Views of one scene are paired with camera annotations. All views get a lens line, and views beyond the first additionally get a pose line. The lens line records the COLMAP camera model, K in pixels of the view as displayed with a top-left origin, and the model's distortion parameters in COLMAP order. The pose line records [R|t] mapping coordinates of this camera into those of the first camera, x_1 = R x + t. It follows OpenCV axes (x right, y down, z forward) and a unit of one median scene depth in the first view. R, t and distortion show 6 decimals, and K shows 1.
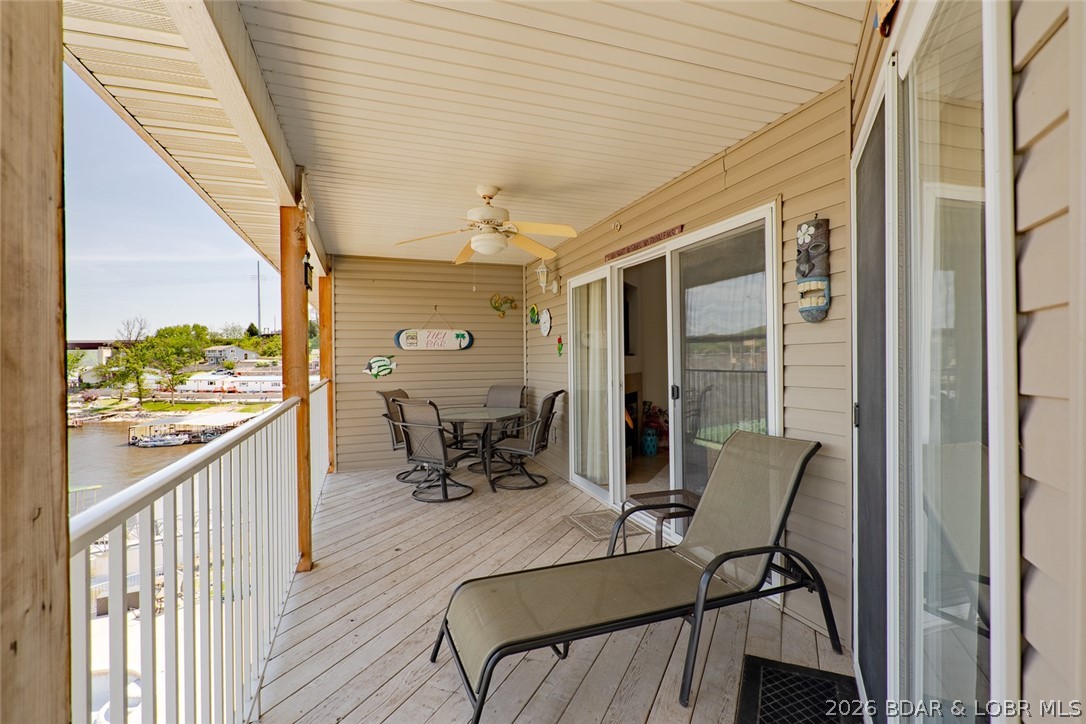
lens RADIAL K [[504.4, 0, 541.8], [0, 504.4, 358.5], [0, 0, 1]] dist [-0.003674, 0.000136]
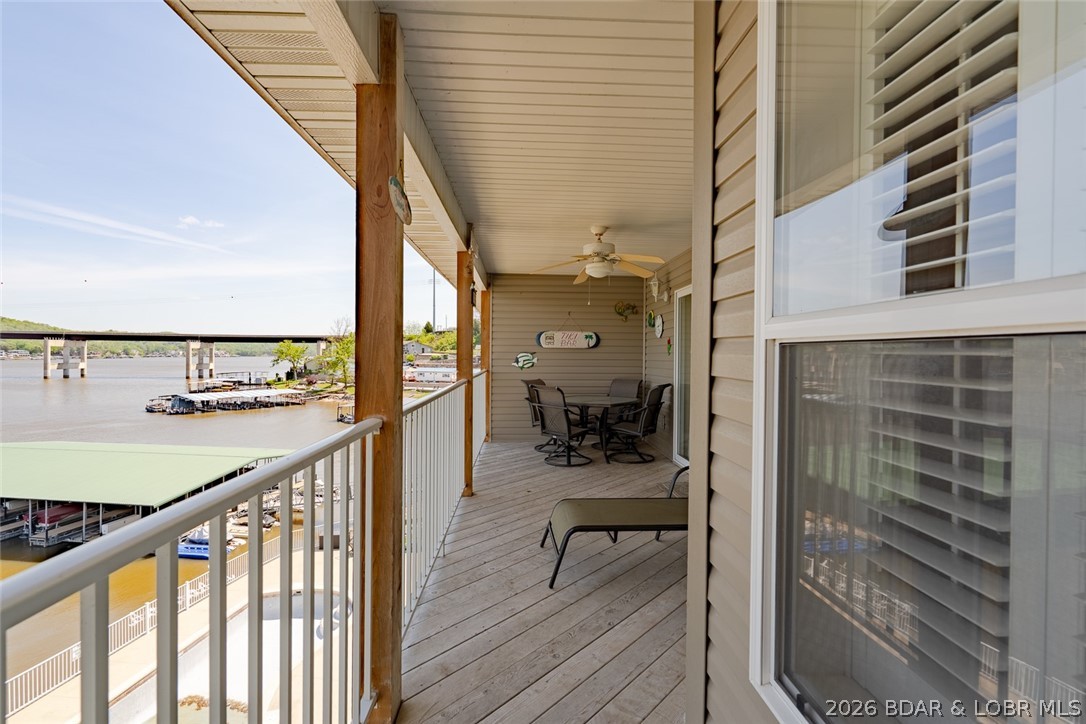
lens RADIAL K [[494.9, 0, 542.0], [0, 494.9, 358.4], [0, 0, 1]] dist [-0.004129, -0.000044]
pose [[0.956729, 0.020940, -0.290224, 0.085747], [-0.019486, 0.999779, 0.007898, -0.000273], [0.290326, -0.001901, 0.956926, -0.185453]]
